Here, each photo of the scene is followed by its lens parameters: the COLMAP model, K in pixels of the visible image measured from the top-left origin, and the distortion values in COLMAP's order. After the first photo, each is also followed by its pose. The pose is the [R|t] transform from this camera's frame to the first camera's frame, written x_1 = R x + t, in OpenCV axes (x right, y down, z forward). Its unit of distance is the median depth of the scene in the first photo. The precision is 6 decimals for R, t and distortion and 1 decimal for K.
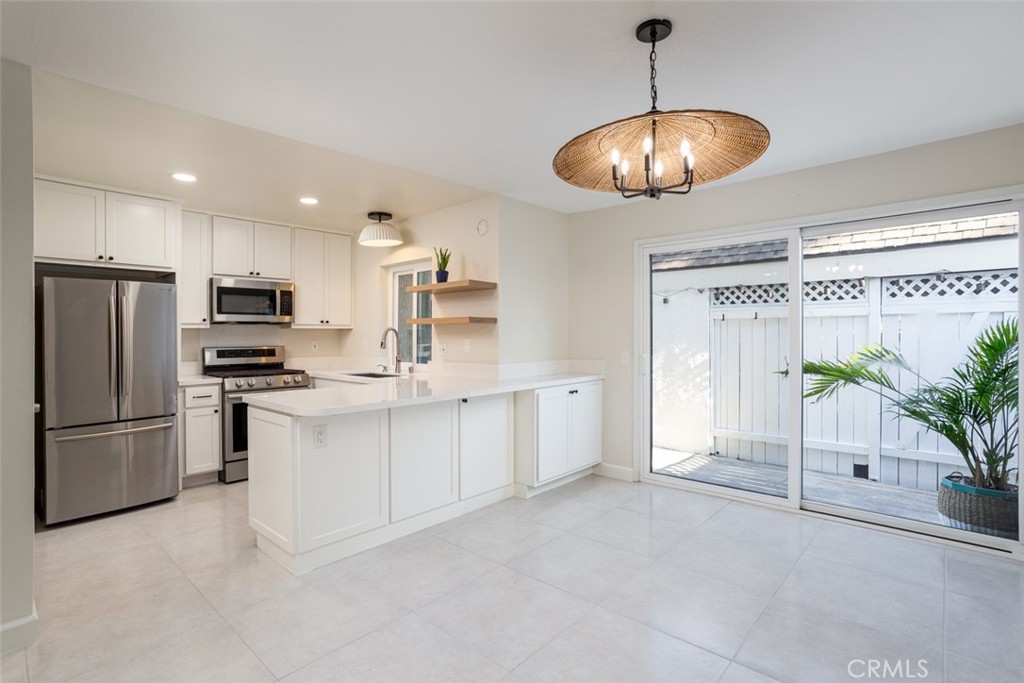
lens RADIAL K [[494.0, 0, 513.1], [0, 494.0, 332.9], [0, 0, 1]] dist [-0.051023, 0.033898]
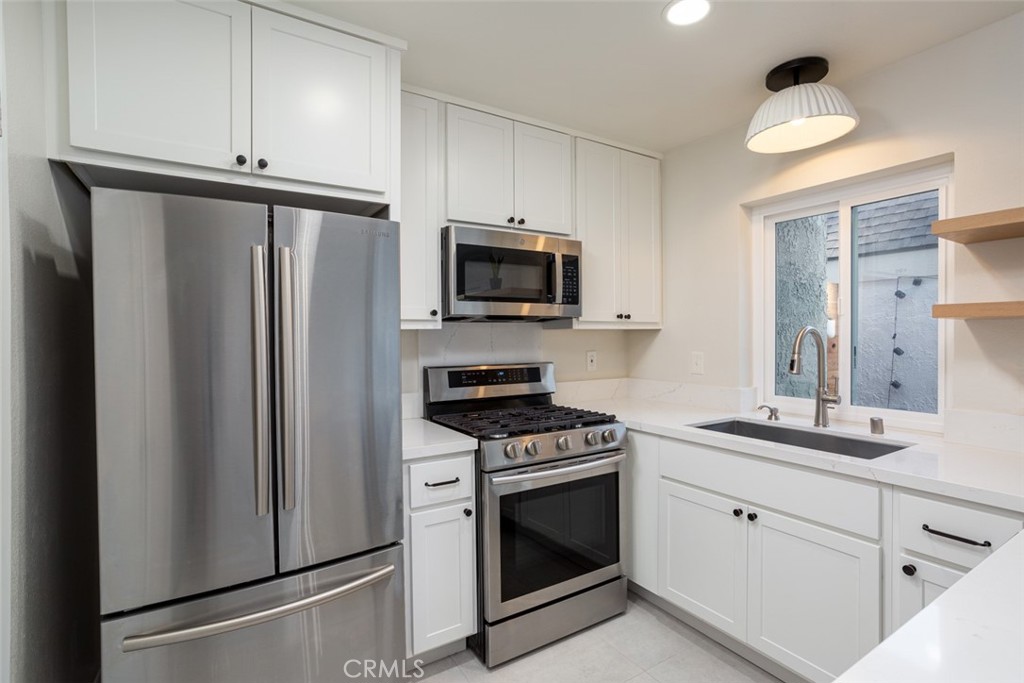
lens RADIAL K [[494.0, 0, 513.1], [0, 494.0, 332.9], [0, 0, 1]] dist [-0.051023, 0.033898]
pose [[0.962605, -0.002507, -0.270899, -0.417869], [0.002913, 0.999995, 0.001098, -0.006644], [0.270895, -0.001847, 0.962607, 0.536911]]
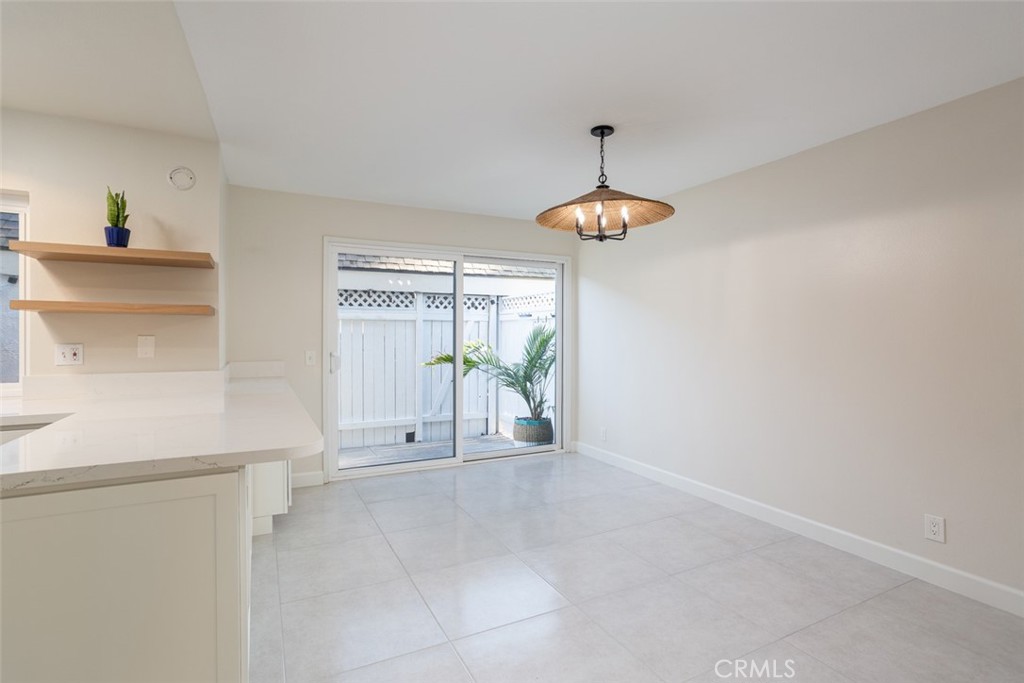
lens RADIAL K [[494.0, 0, 513.1], [0, 494.0, 332.9], [0, 0, 1]] dist [-0.051023, 0.033898]
pose [[0.357710, 0.010050, 0.933779, -0.502600], [-0.007156, 0.999942, -0.008020, 0.009443], [-0.933805, -0.003813, 0.357761, 0.293728]]
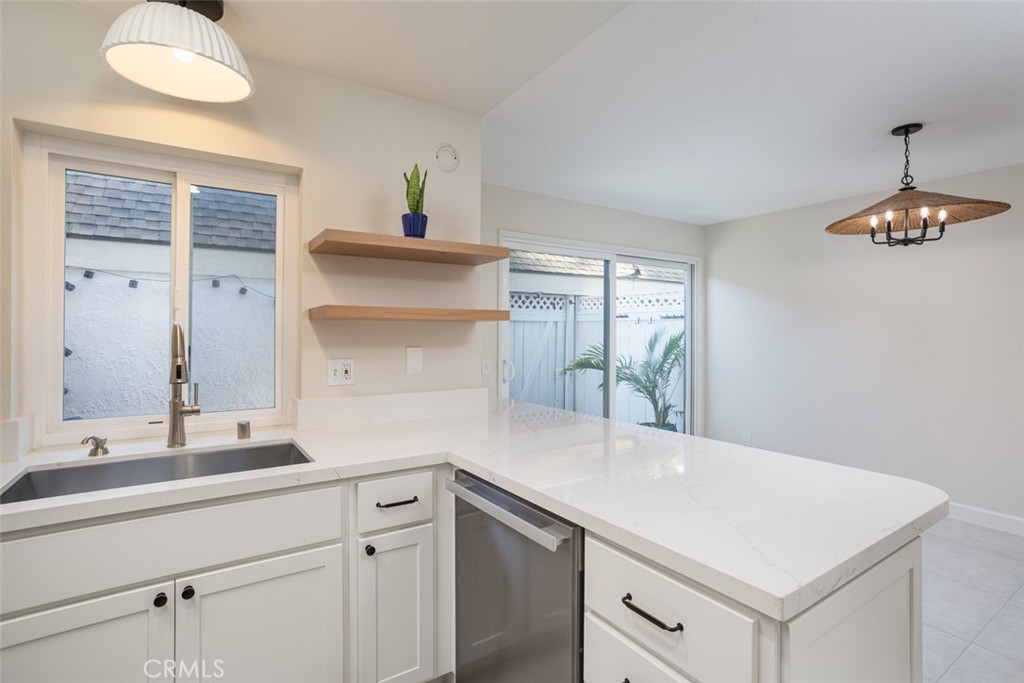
lens RADIAL K [[494.0, 0, 513.1], [0, 494.0, 332.9], [0, 0, 1]] dist [-0.051023, 0.033898]
pose [[0.239331, 0.002849, 0.970934, -0.565771], [-0.006145, 0.999980, -0.001419, -0.003229], [-0.970919, -0.005627, 0.239344, 0.736005]]
